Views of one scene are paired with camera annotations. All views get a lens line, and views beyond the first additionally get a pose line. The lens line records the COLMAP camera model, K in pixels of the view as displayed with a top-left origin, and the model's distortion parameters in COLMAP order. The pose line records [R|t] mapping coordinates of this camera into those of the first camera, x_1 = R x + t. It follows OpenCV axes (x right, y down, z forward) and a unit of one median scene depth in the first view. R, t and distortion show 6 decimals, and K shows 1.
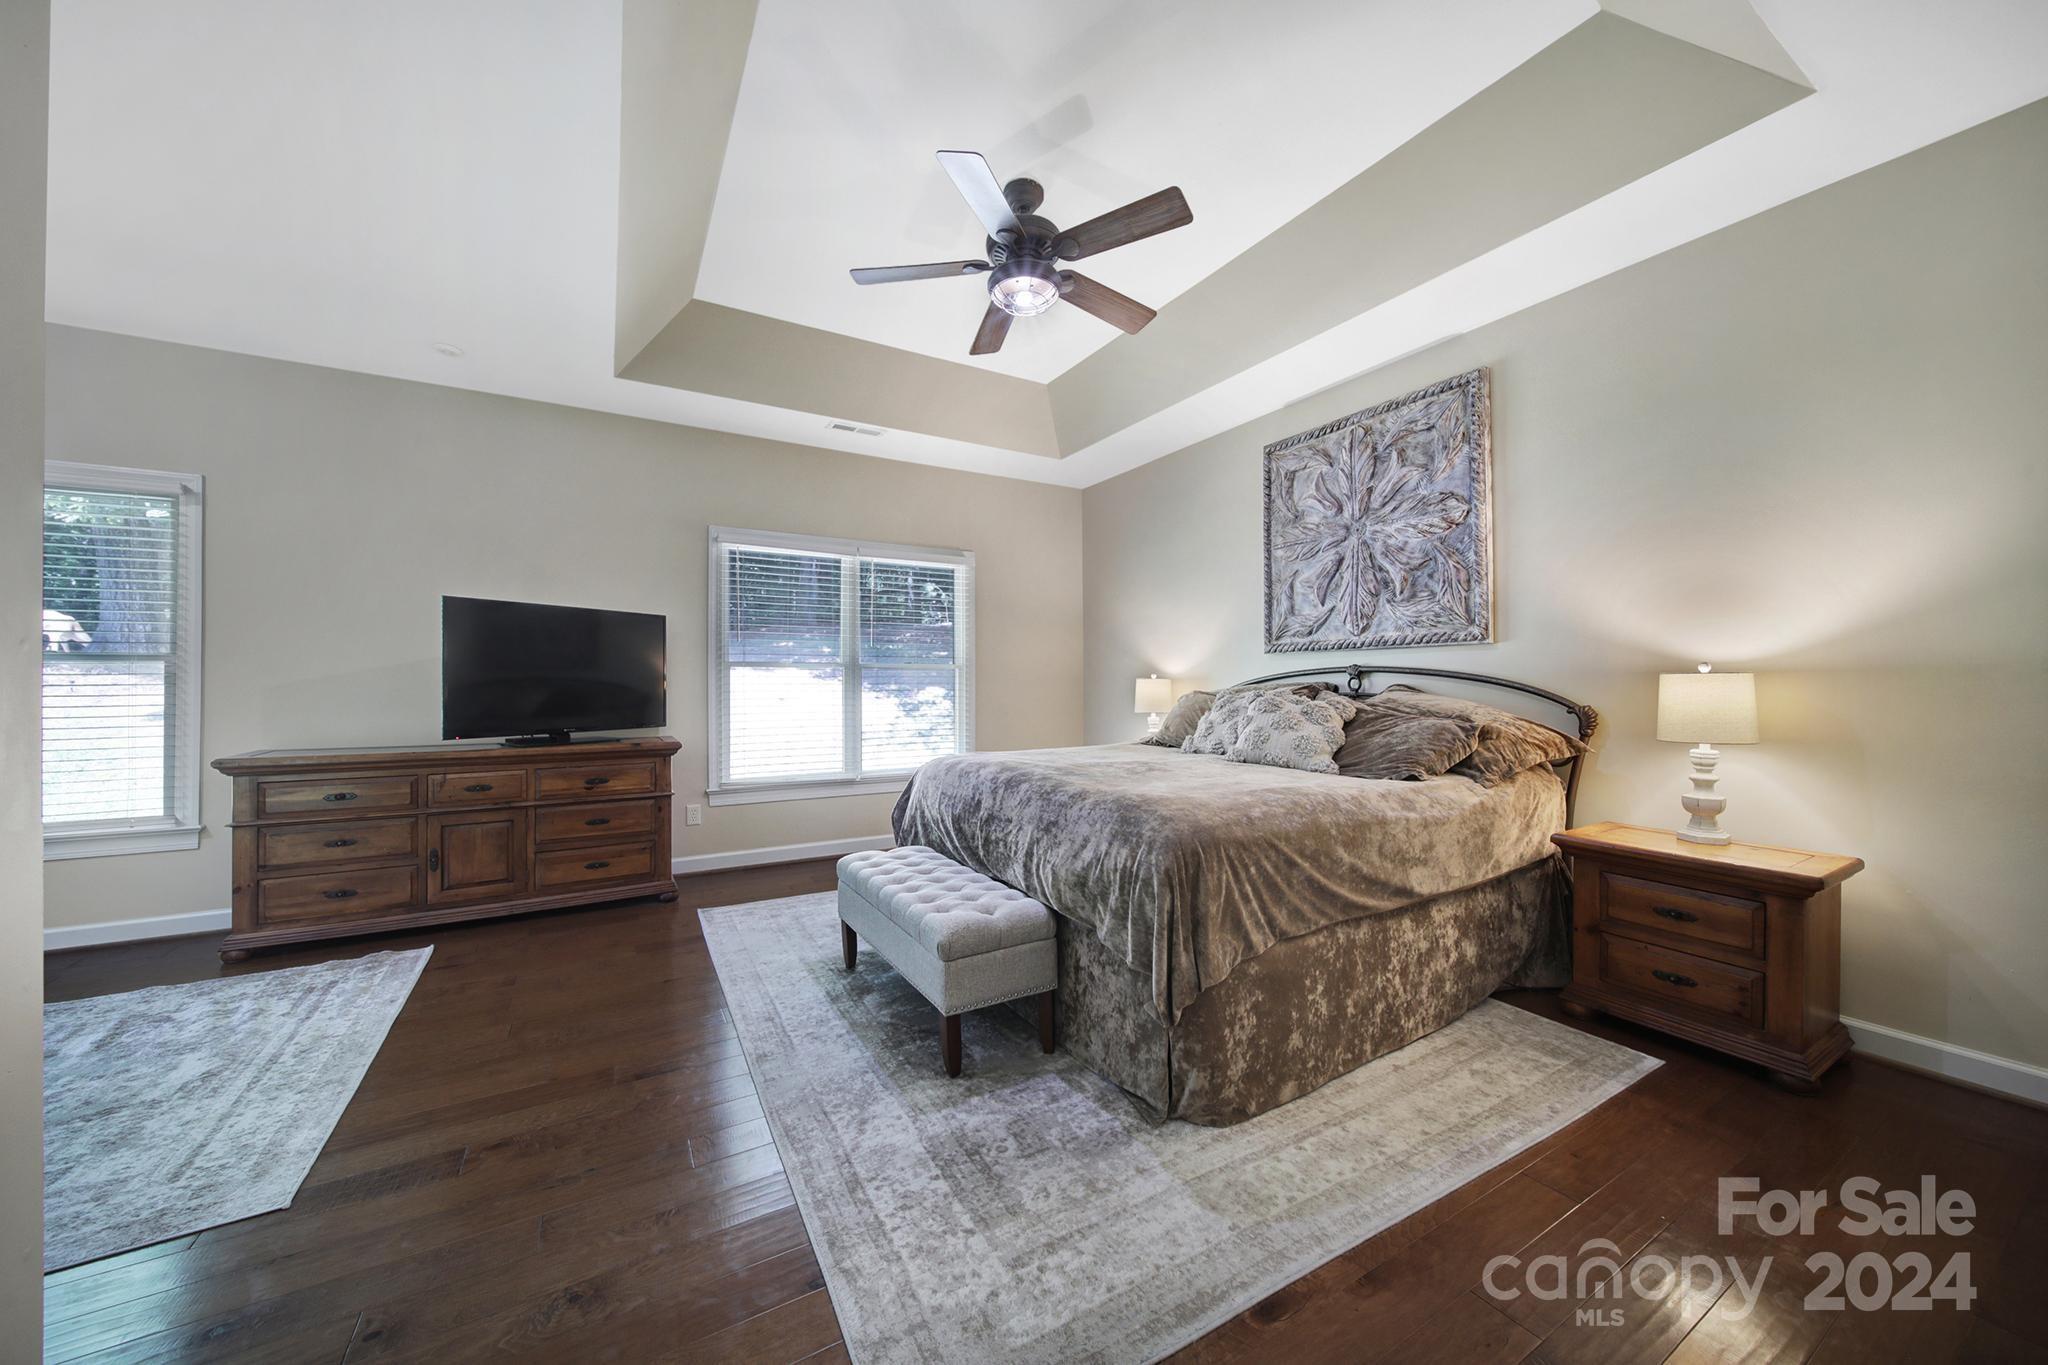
lens RADIAL K [[721.1, 0, 1025.5], [0, 721.1, 680.2], [0, 0, 1]] dist [0.001360, -0.000372]
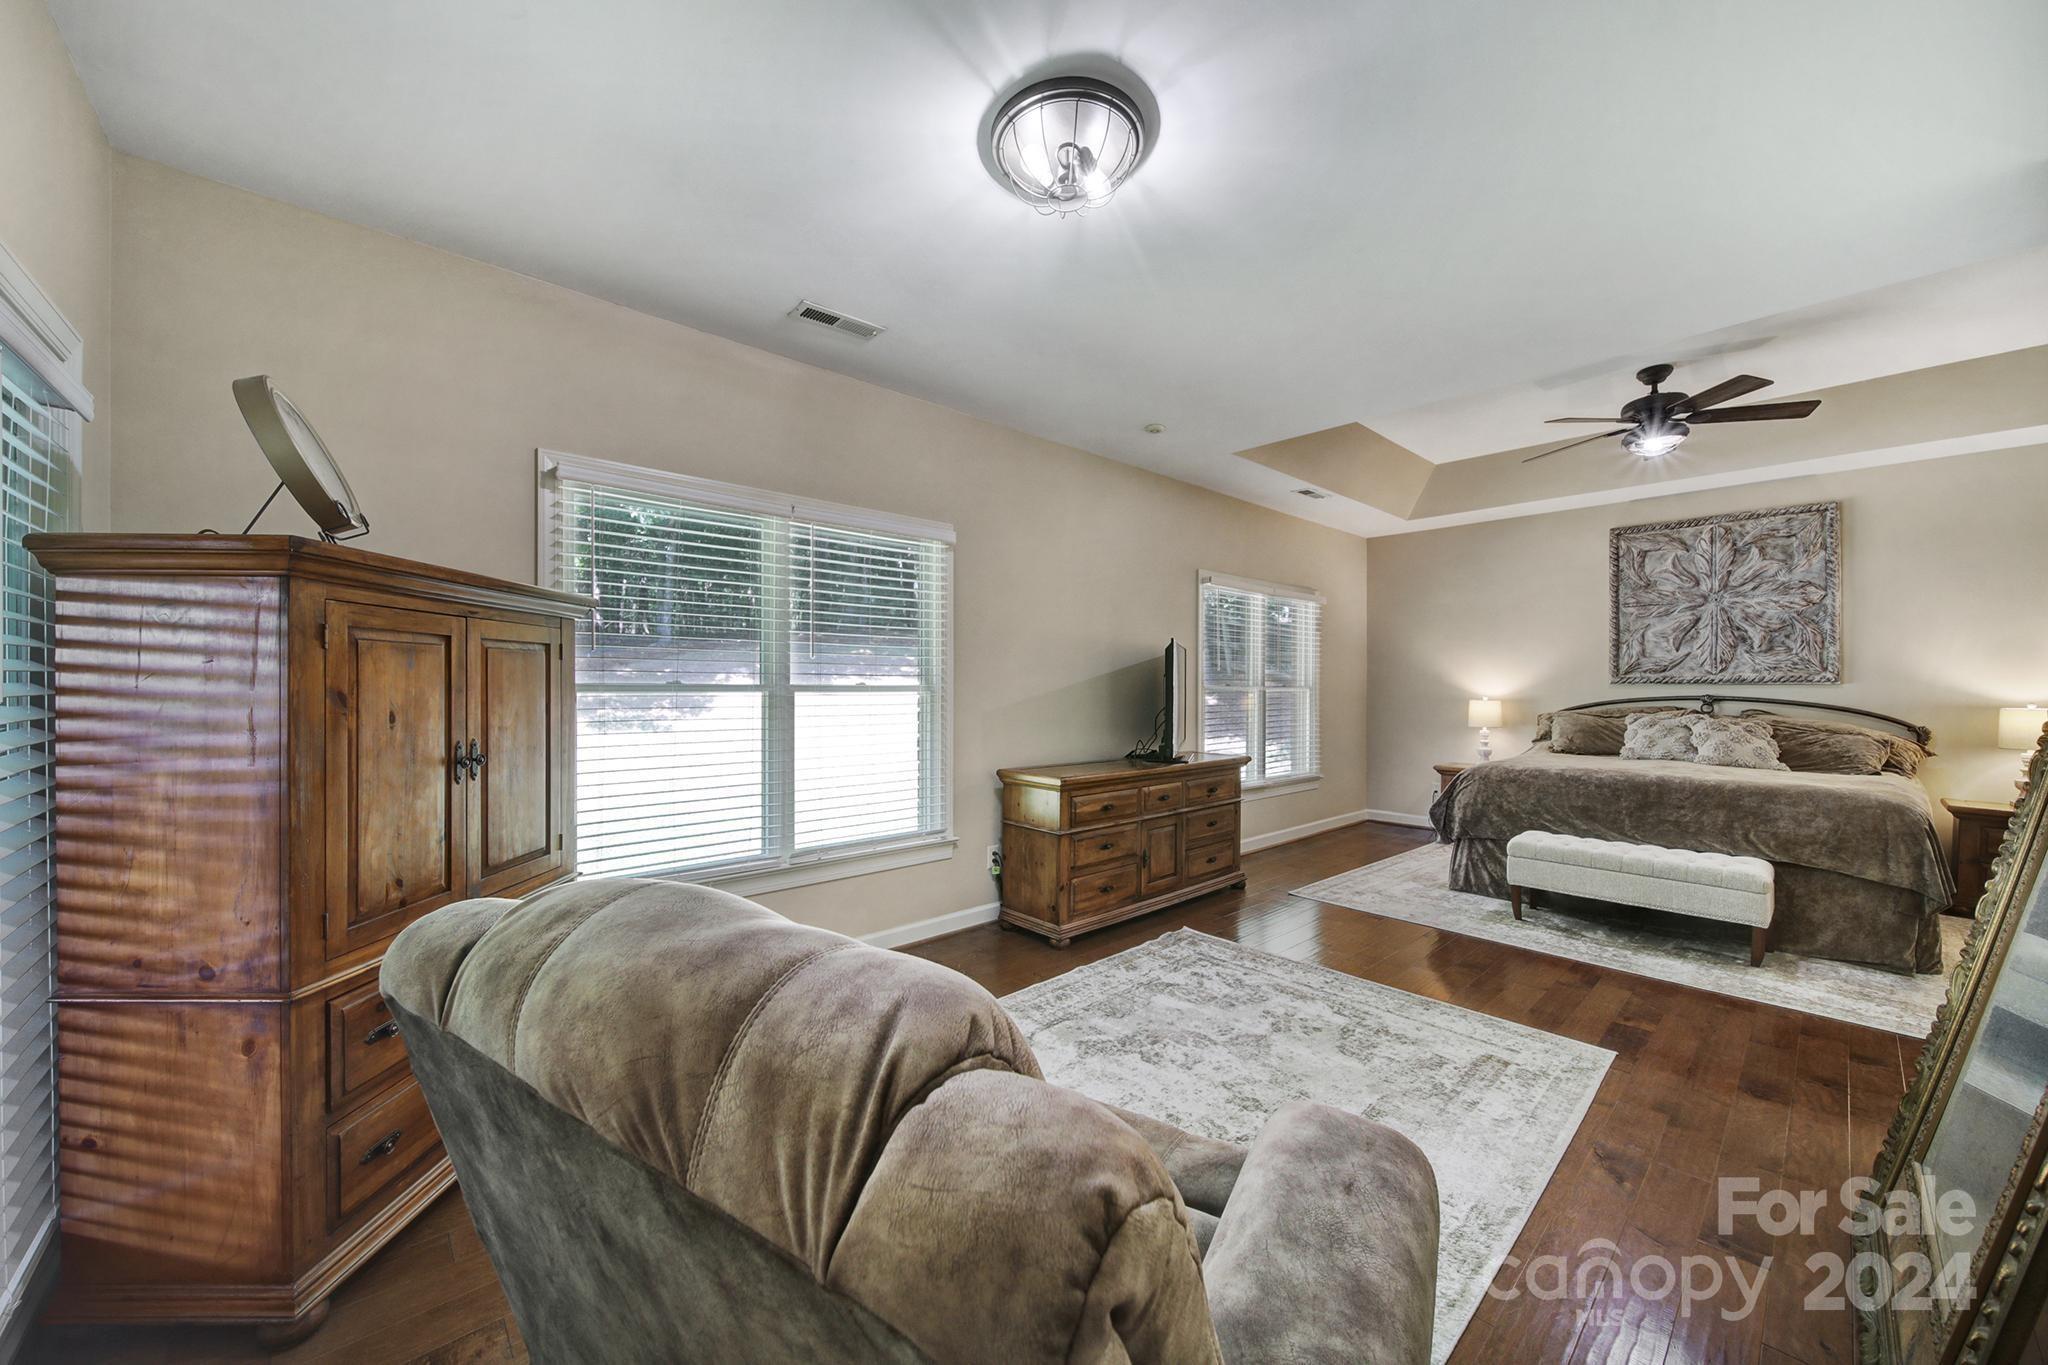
lens RADIAL K [[721.1, 0, 1110.7], [0, 721.1, 693.3], [0, 0, 1]] dist [0.001360, -0.000372]
pose [[0.976577, 0.005176, 0.215107, -1.037215], [-0.008195, 0.999880, 0.013147, -0.035067], [-0.215013, -0.014602, 0.976502, -0.132125]]
